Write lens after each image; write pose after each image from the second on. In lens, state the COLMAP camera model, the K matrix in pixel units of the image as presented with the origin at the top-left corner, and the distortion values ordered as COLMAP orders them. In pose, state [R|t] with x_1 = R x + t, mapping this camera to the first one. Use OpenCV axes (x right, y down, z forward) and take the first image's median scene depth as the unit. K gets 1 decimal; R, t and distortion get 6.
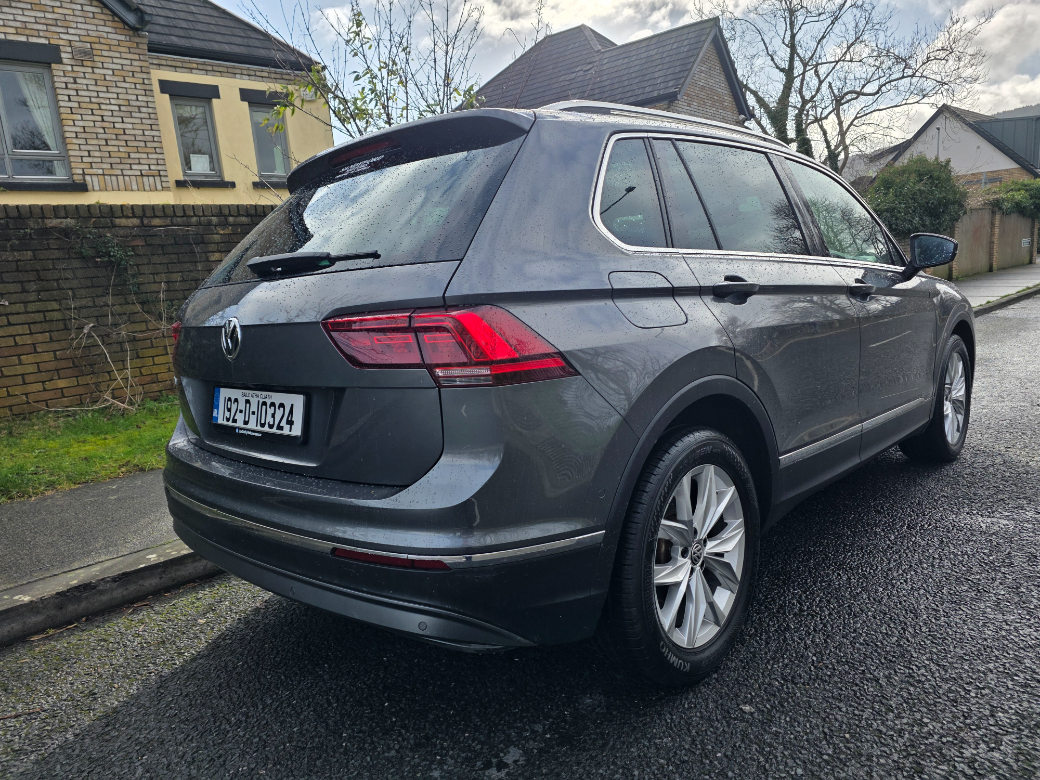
lens RADIAL K [[713.2, 0, 521.1], [0, 713.2, 401.0], [0, 0, 1]] dist [0.036214, -0.008074]
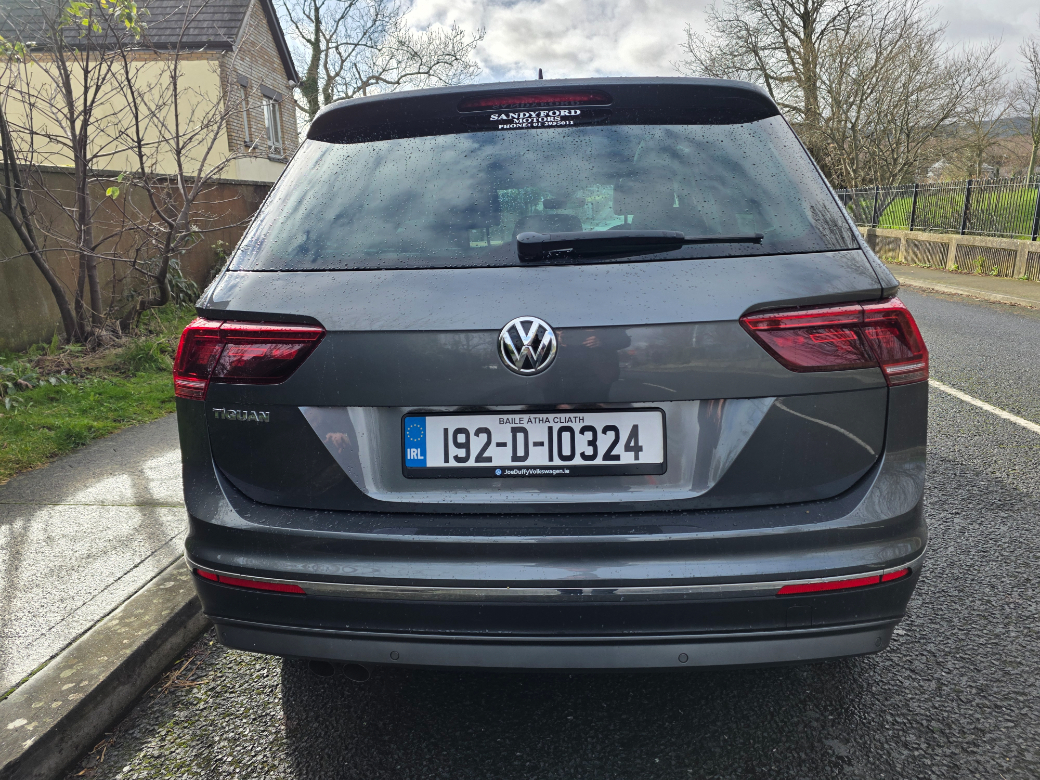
lens RADIAL K [[713.2, 0, 516.5], [0, 713.2, 378.8], [0, 0, 1]] dist [0.036214, -0.008074]
pose [[0.776358, -0.086924, 0.624269, -0.861749], [0.078582, 0.996066, 0.040966, -0.083897], [-0.625374, 0.017252, 0.780135, 0.447806]]
